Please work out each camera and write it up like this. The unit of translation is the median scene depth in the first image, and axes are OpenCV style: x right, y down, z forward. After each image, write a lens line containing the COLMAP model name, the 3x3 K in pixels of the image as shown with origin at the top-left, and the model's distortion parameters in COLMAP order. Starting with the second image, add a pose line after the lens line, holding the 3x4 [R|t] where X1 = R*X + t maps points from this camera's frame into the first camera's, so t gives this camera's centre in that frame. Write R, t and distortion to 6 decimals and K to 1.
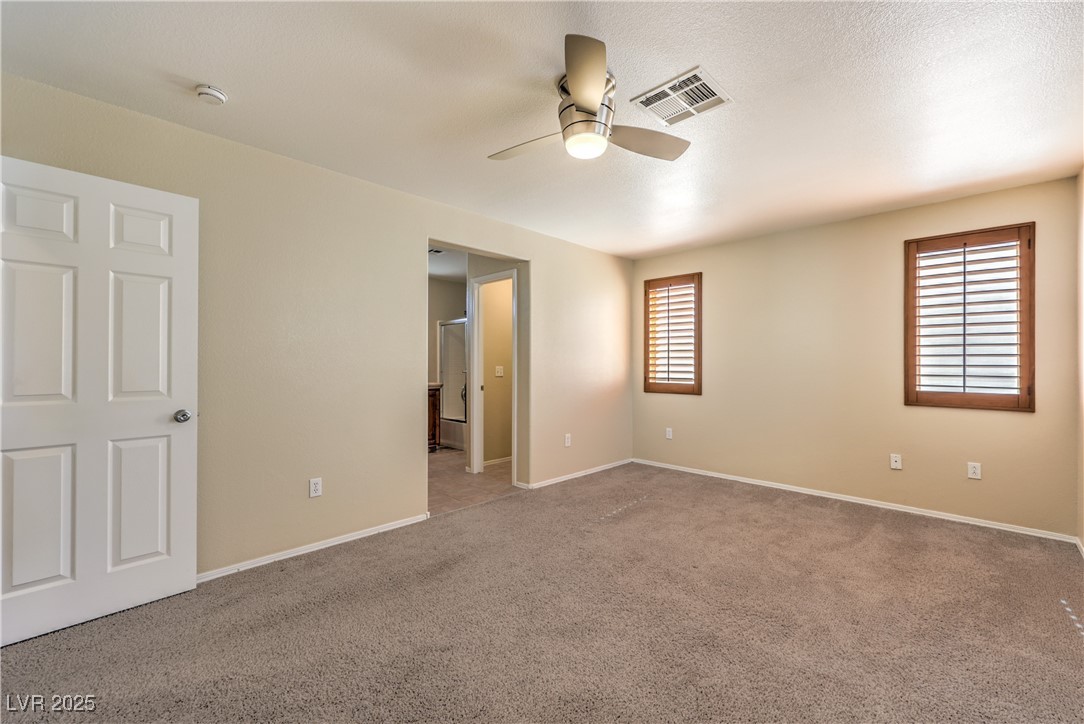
lens RADIAL K [[441.9, 0, 544.8], [0, 441.9, 361.2], [0, 0, 1]] dist [0.000406, -0.000045]
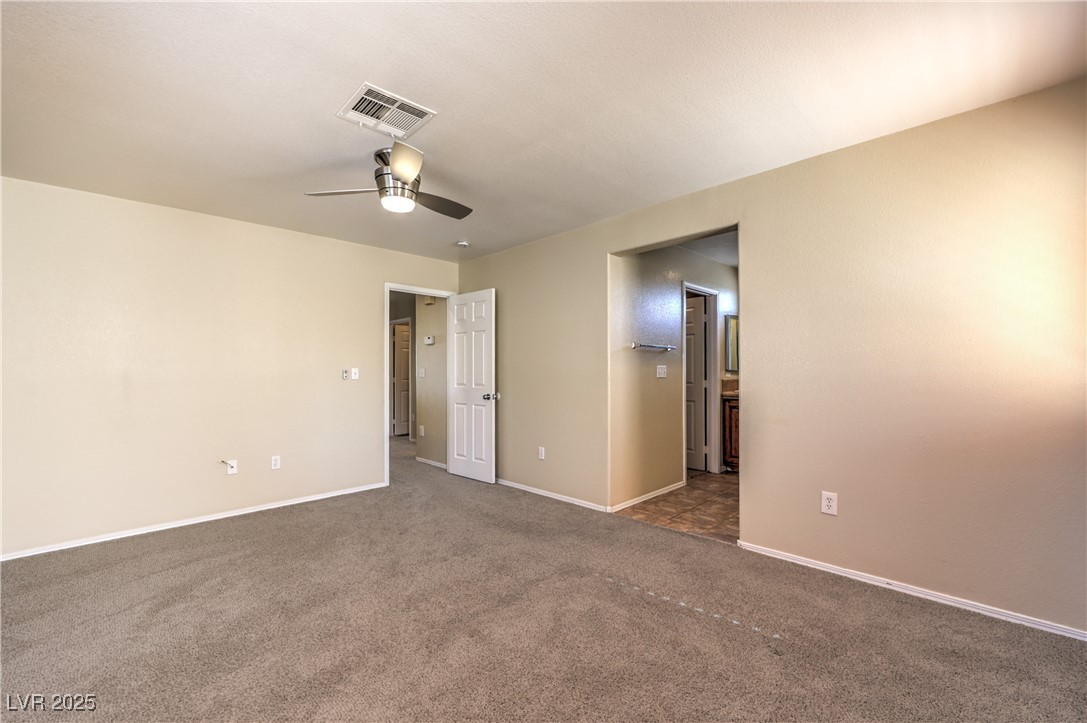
lens RADIAL K [[442.7, 0, 542.7], [0, 442.7, 371.3], [0, 0, 1]] dist [-0.000344, 0.000063]
pose [[0.002589, 0.000650, -0.999996, 0.819204], [0.013877, 0.999903, 0.000686, 0.004893], [0.999900, -0.013879, 0.002579, 0.832944]]
